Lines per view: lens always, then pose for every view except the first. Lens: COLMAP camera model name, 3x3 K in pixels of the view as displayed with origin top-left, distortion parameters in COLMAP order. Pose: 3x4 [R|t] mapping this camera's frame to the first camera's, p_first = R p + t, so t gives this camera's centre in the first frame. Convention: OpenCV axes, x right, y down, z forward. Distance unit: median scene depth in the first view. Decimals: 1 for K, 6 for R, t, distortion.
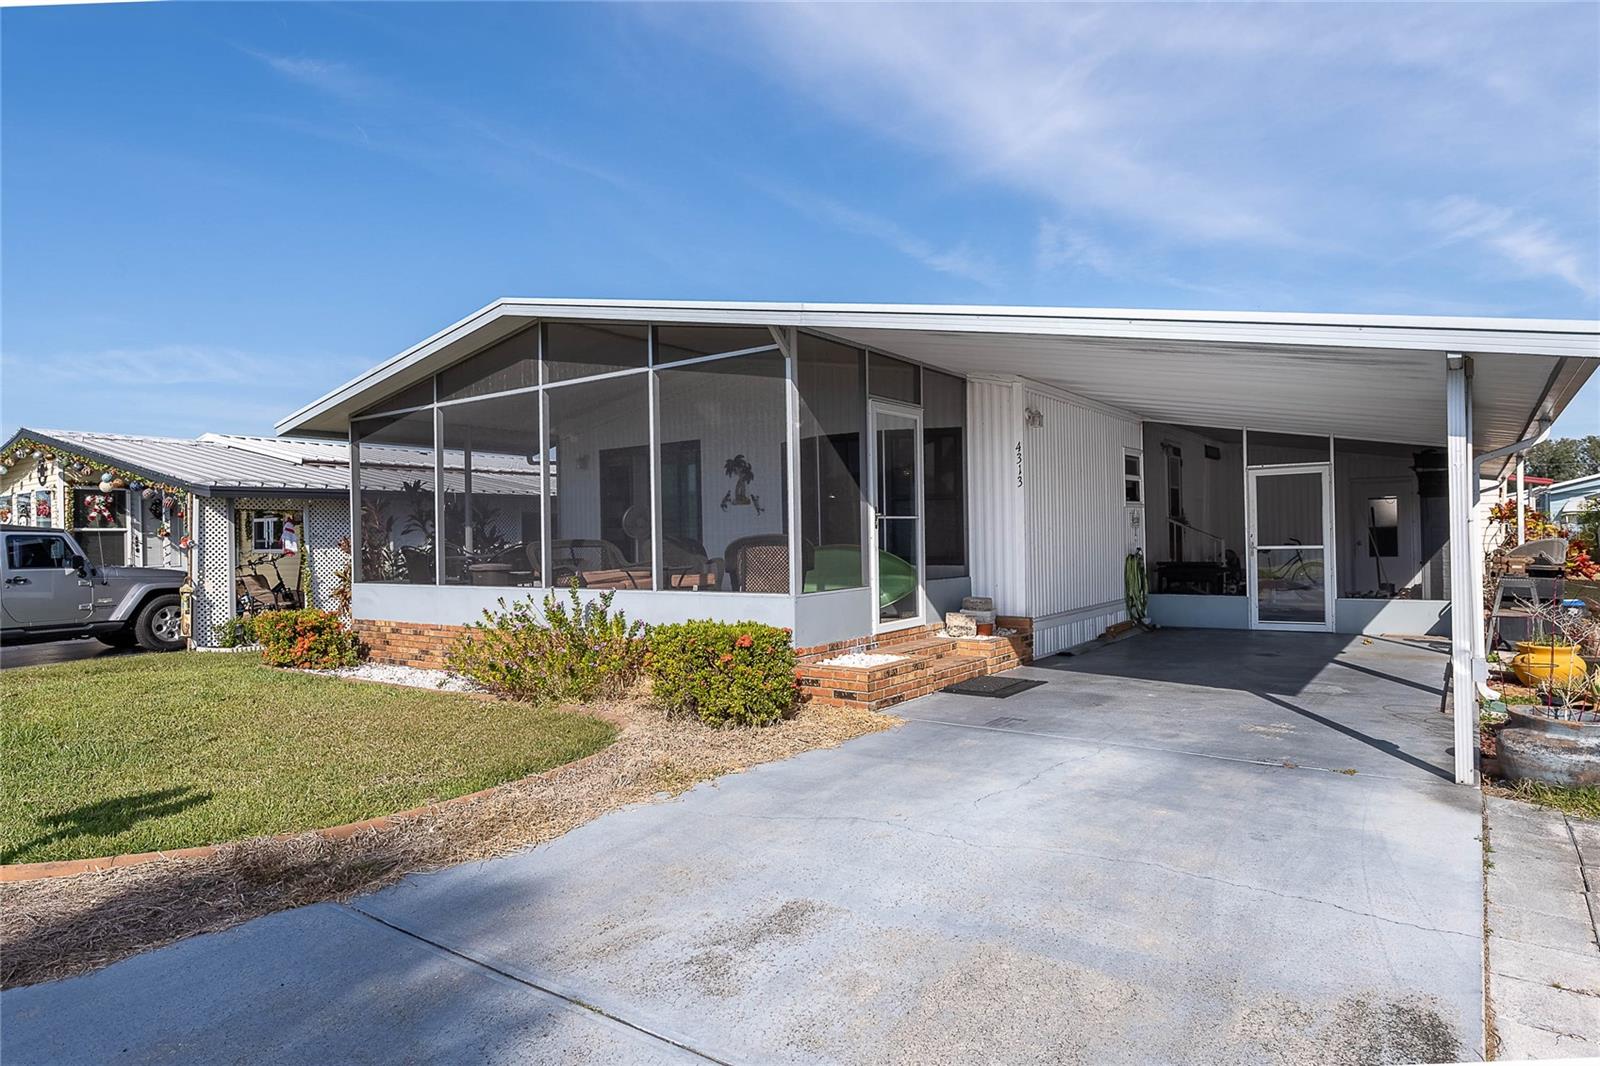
lens RADIAL K [[893.8, 0, 799.0], [0, 893.8, 528.9], [0, 0, 1]] dist [-0.006568, -0.002891]
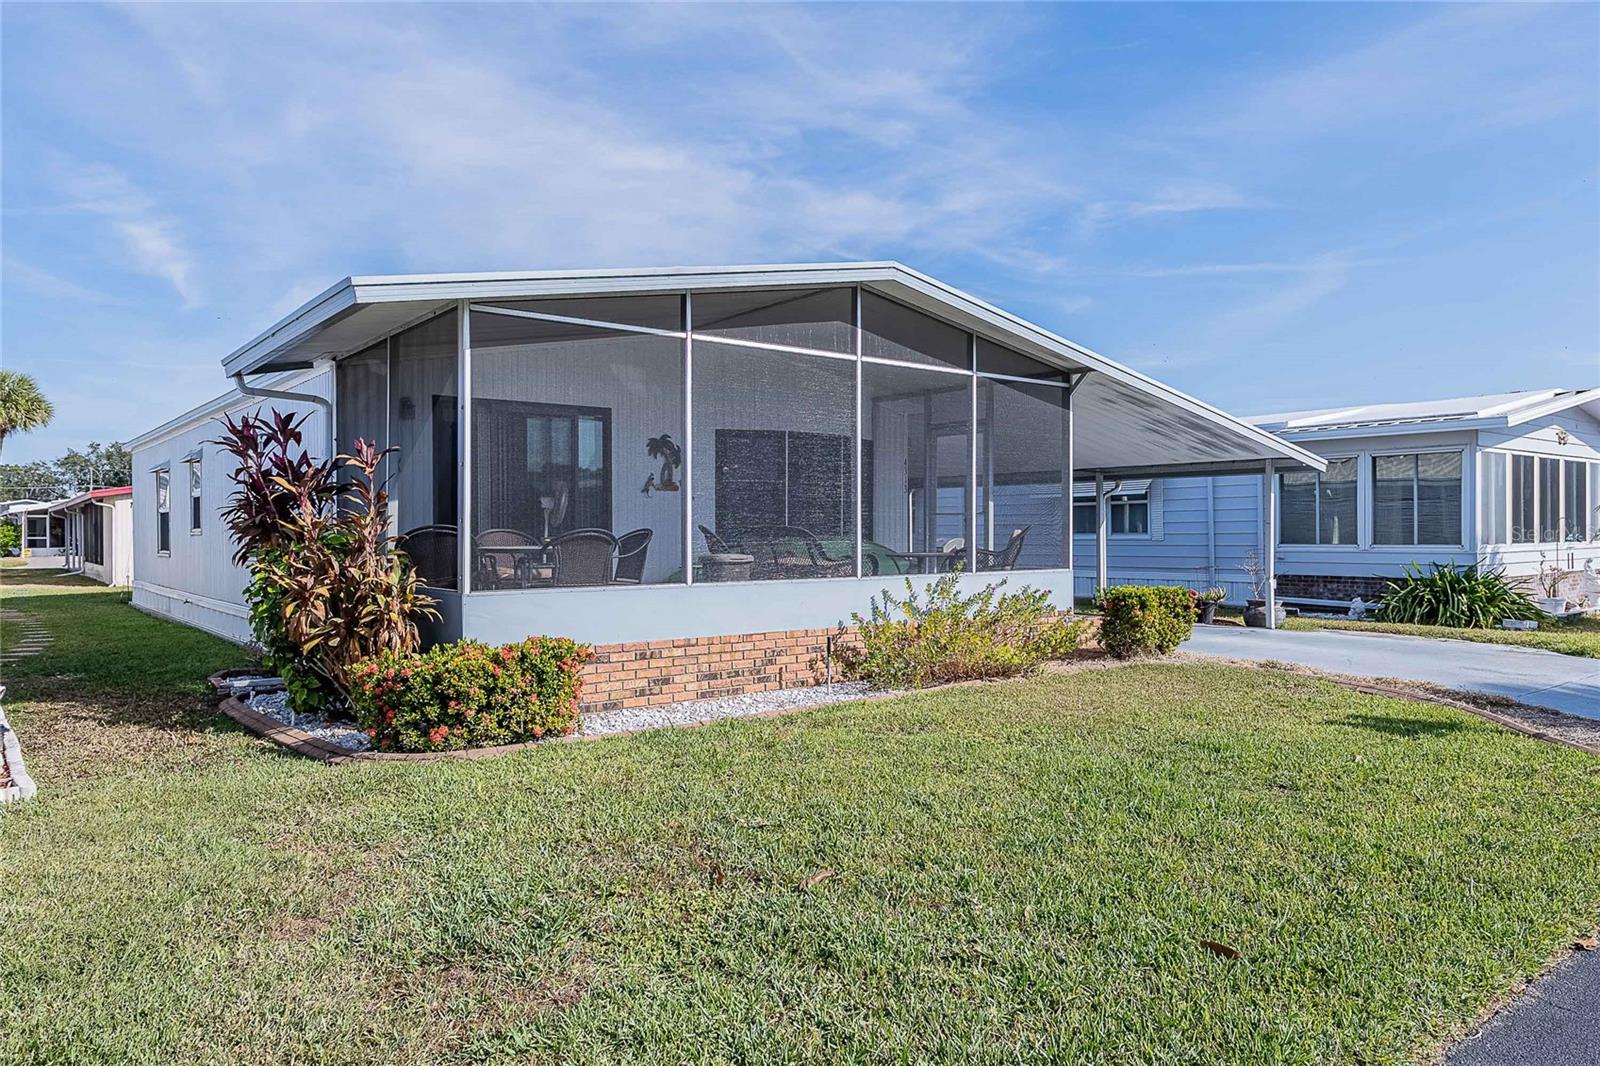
lens RADIAL K [[1067.6, 0, 800.2], [0, 1067.6, 534.4], [0, 0, 1]] dist [-0.004196, 0.000229]
pose [[0.295987, 0.017581, 0.955030, -1.086161], [-0.007934, 0.999841, -0.015947, 0.032254], [-0.955159, -0.002857, 0.296079, 0.592640]]
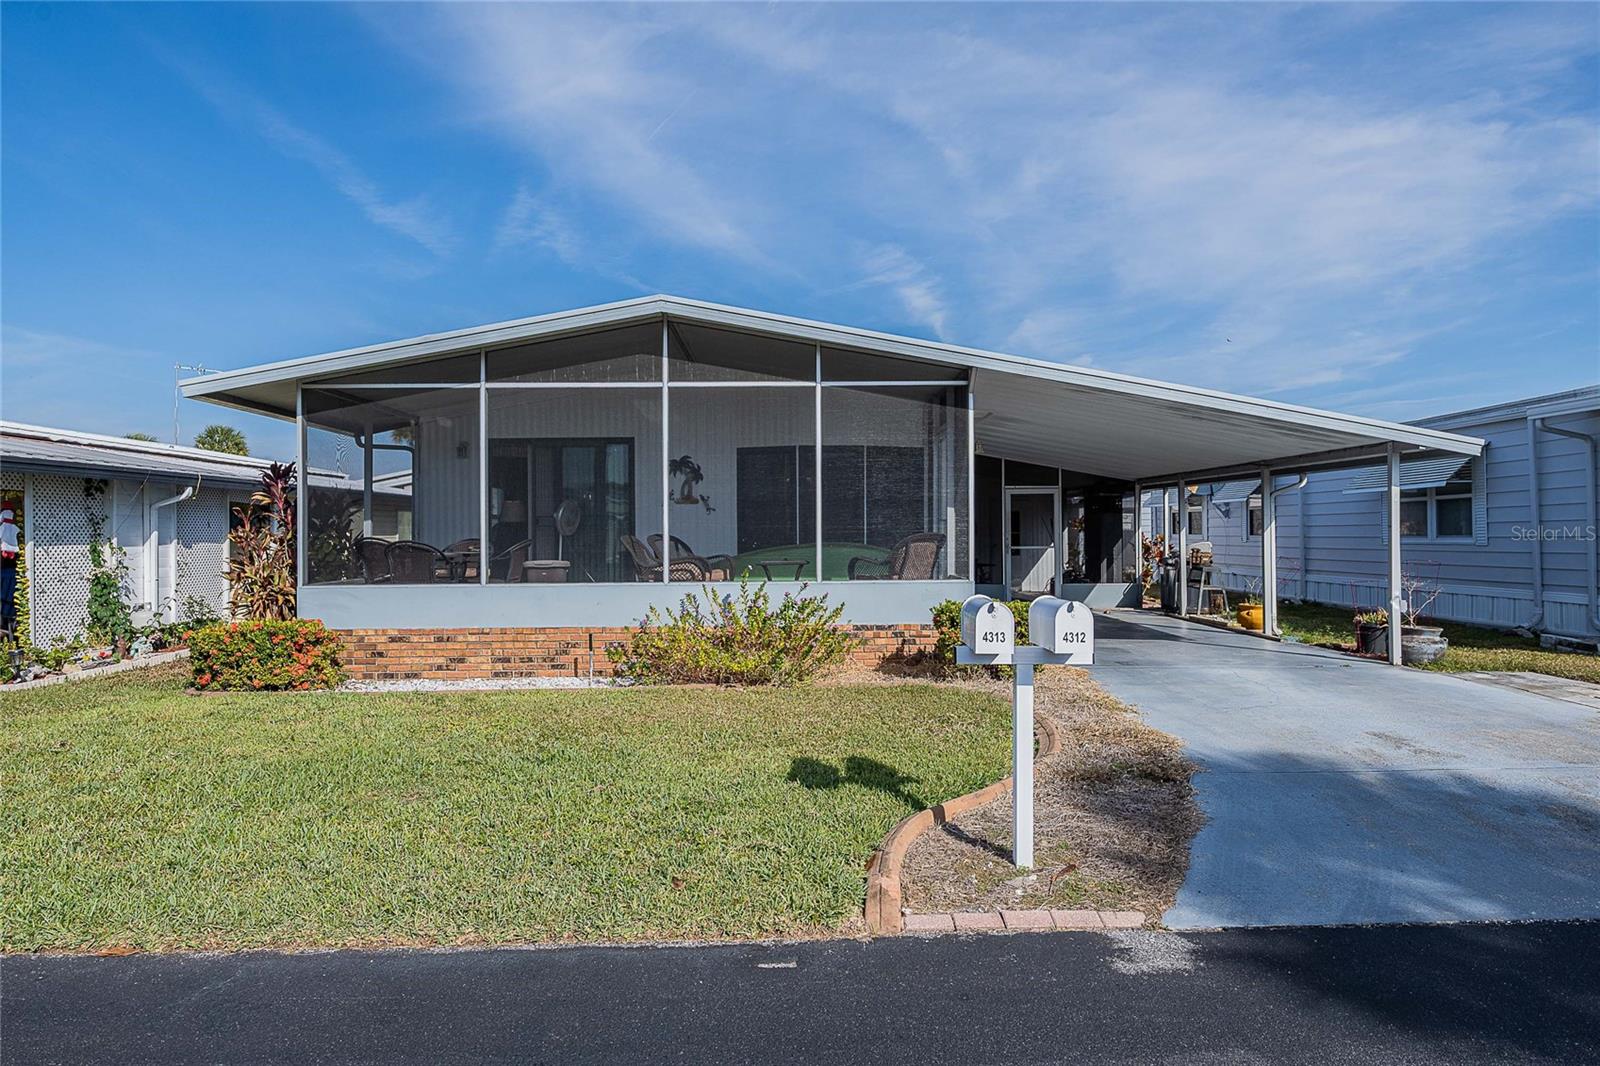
lens RADIAL K [[991.8, 0, 841.9], [0, 991.8, 534.1], [0, 0, 1]] dist [0.003679, -0.000984]
pose [[0.812182, 0.013596, 0.583245, -0.626678], [-0.012923, 0.999902, -0.005314, 0.011722], [-0.583260, -0.003221, 0.812279, -0.022821]]
